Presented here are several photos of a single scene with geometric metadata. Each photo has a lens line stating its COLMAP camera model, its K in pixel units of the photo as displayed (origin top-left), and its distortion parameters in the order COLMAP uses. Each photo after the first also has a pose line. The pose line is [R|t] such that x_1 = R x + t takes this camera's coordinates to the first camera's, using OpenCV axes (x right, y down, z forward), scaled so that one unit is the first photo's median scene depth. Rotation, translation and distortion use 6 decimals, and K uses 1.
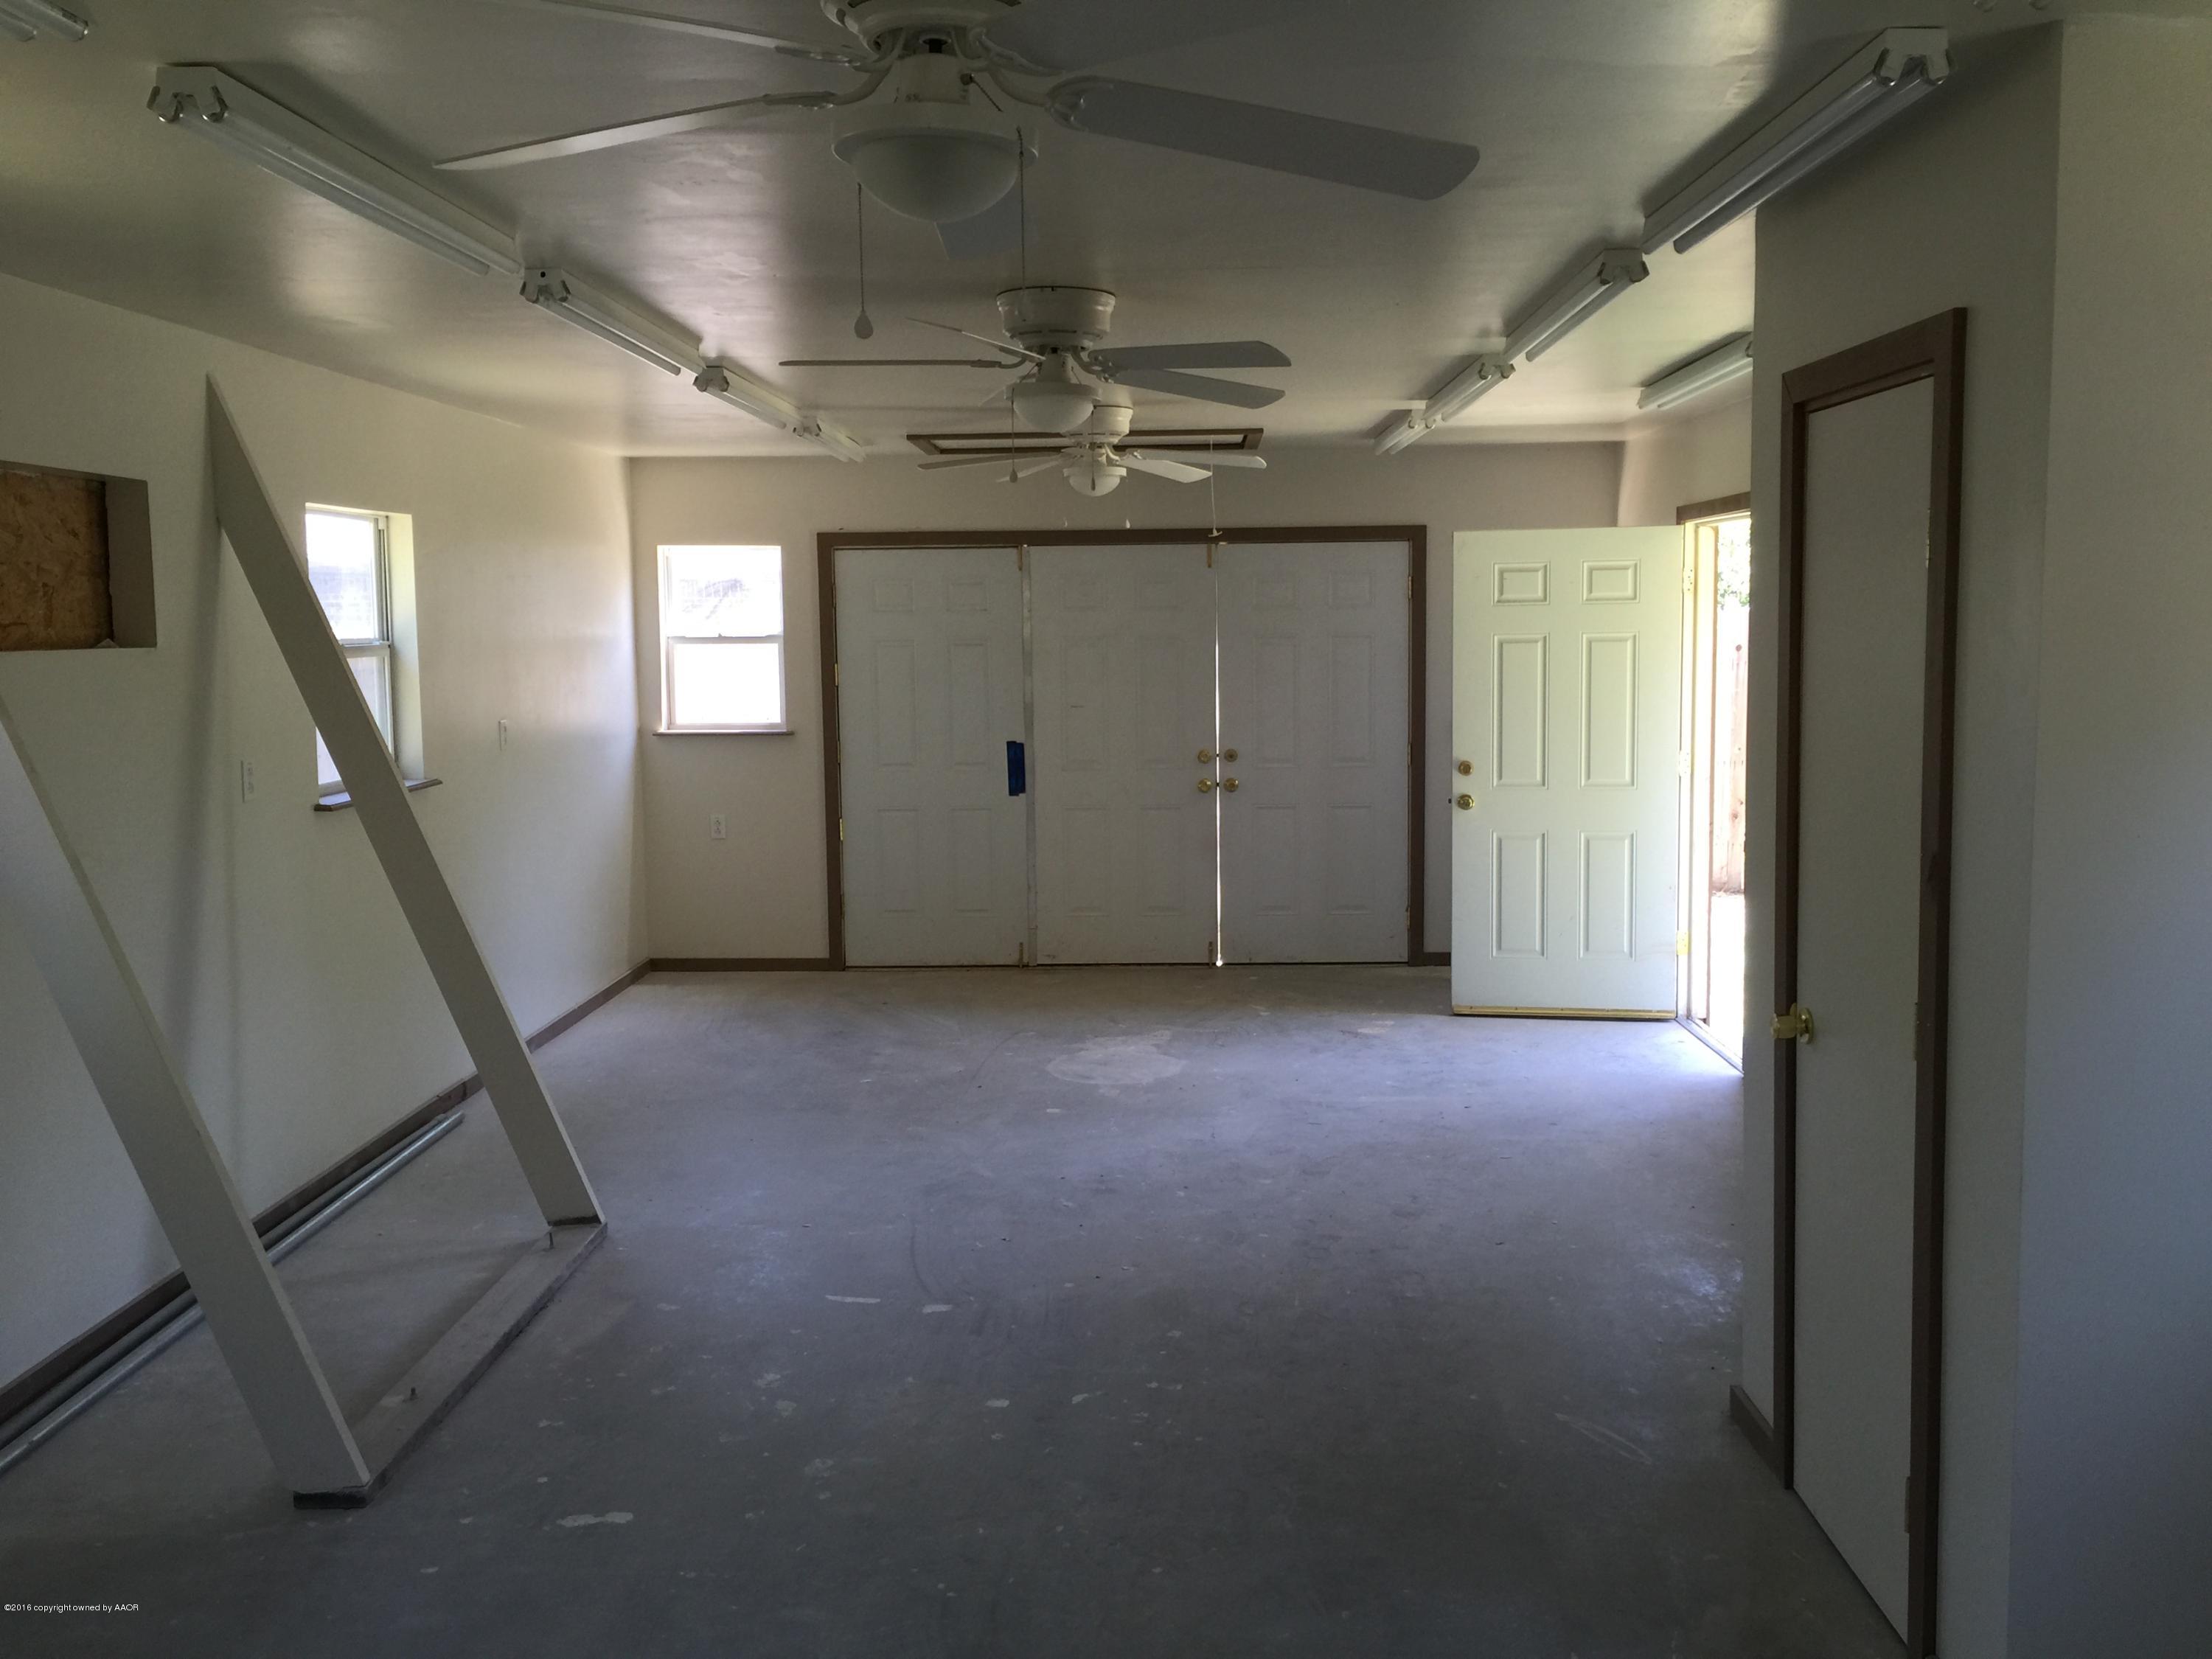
lens RADIAL K [[1897.0, 0, 1105.3], [0, 1897.0, 826.4], [0, 0, 1]] dist [0.082269, -0.097137]
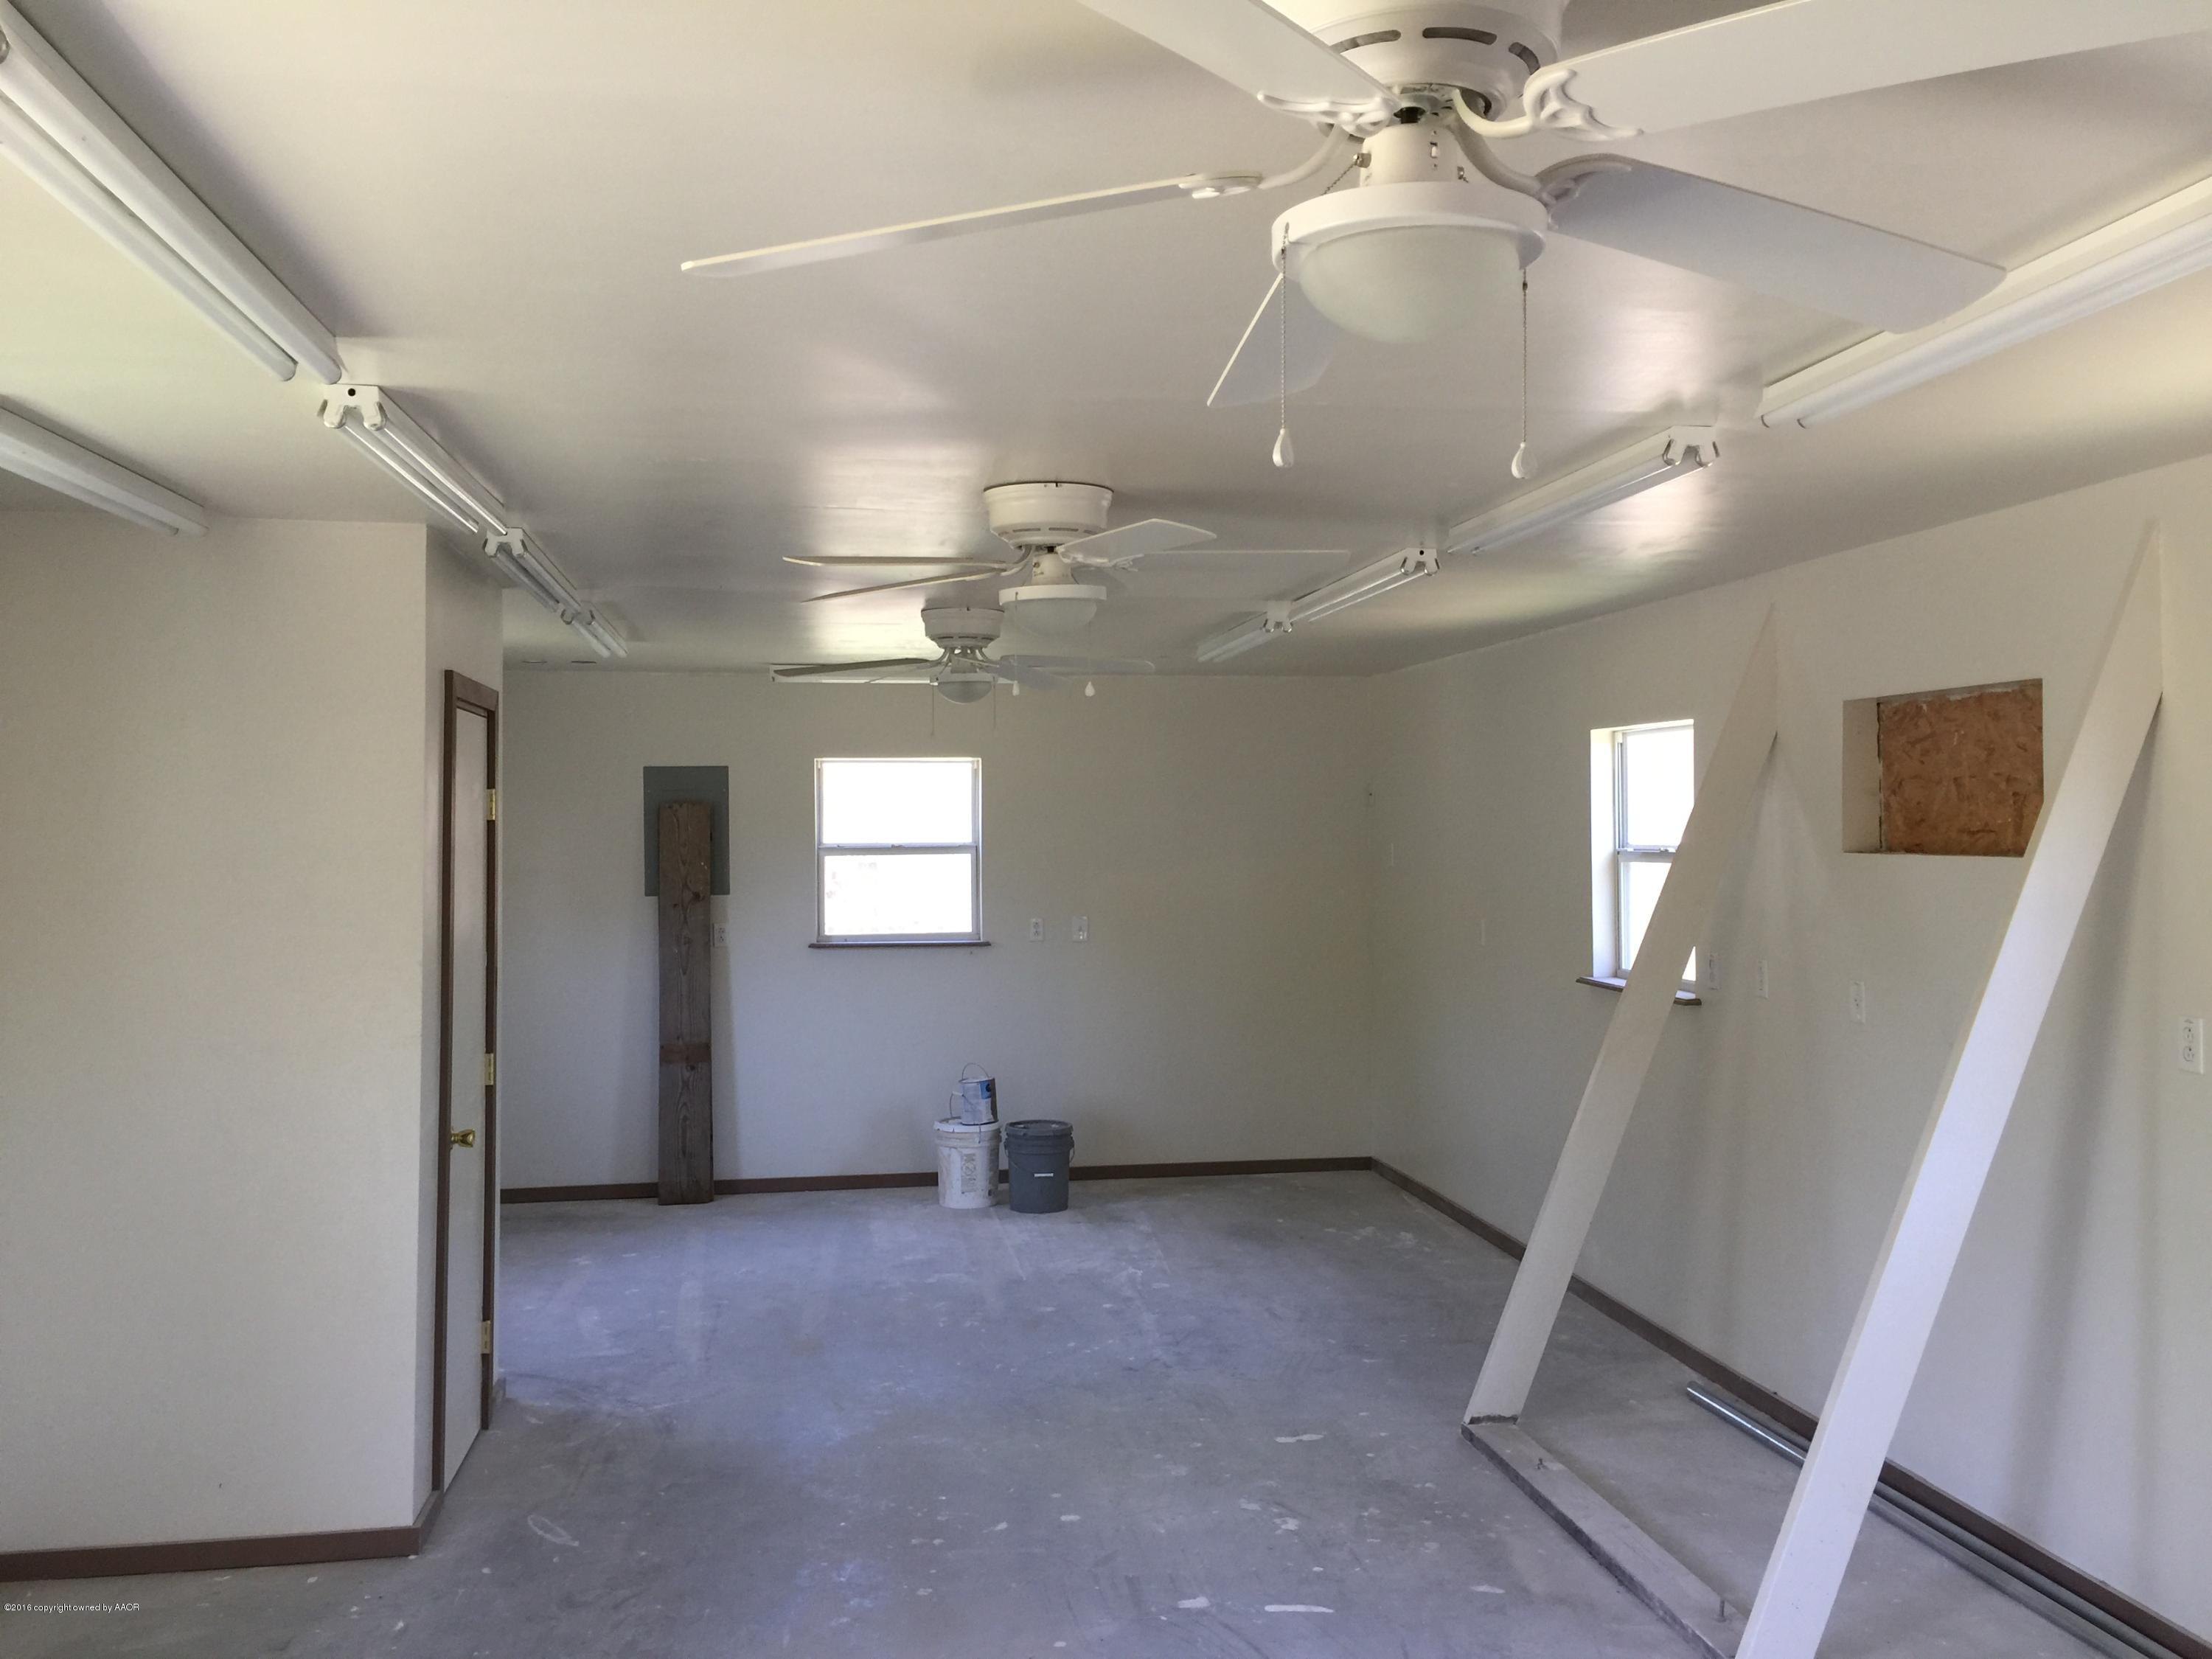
lens RADIAL K [[1897.0, 0, 1105.9], [0, 1897.0, 826.4], [0, 0, 1]] dist [0.082269, -0.097137]
pose [[-0.983022, 0.017226, -0.182679, 0.118078], [-0.003049, 0.993913, 0.110127, -0.223230], [0.183464, 0.108814, -0.976985, 1.949073]]
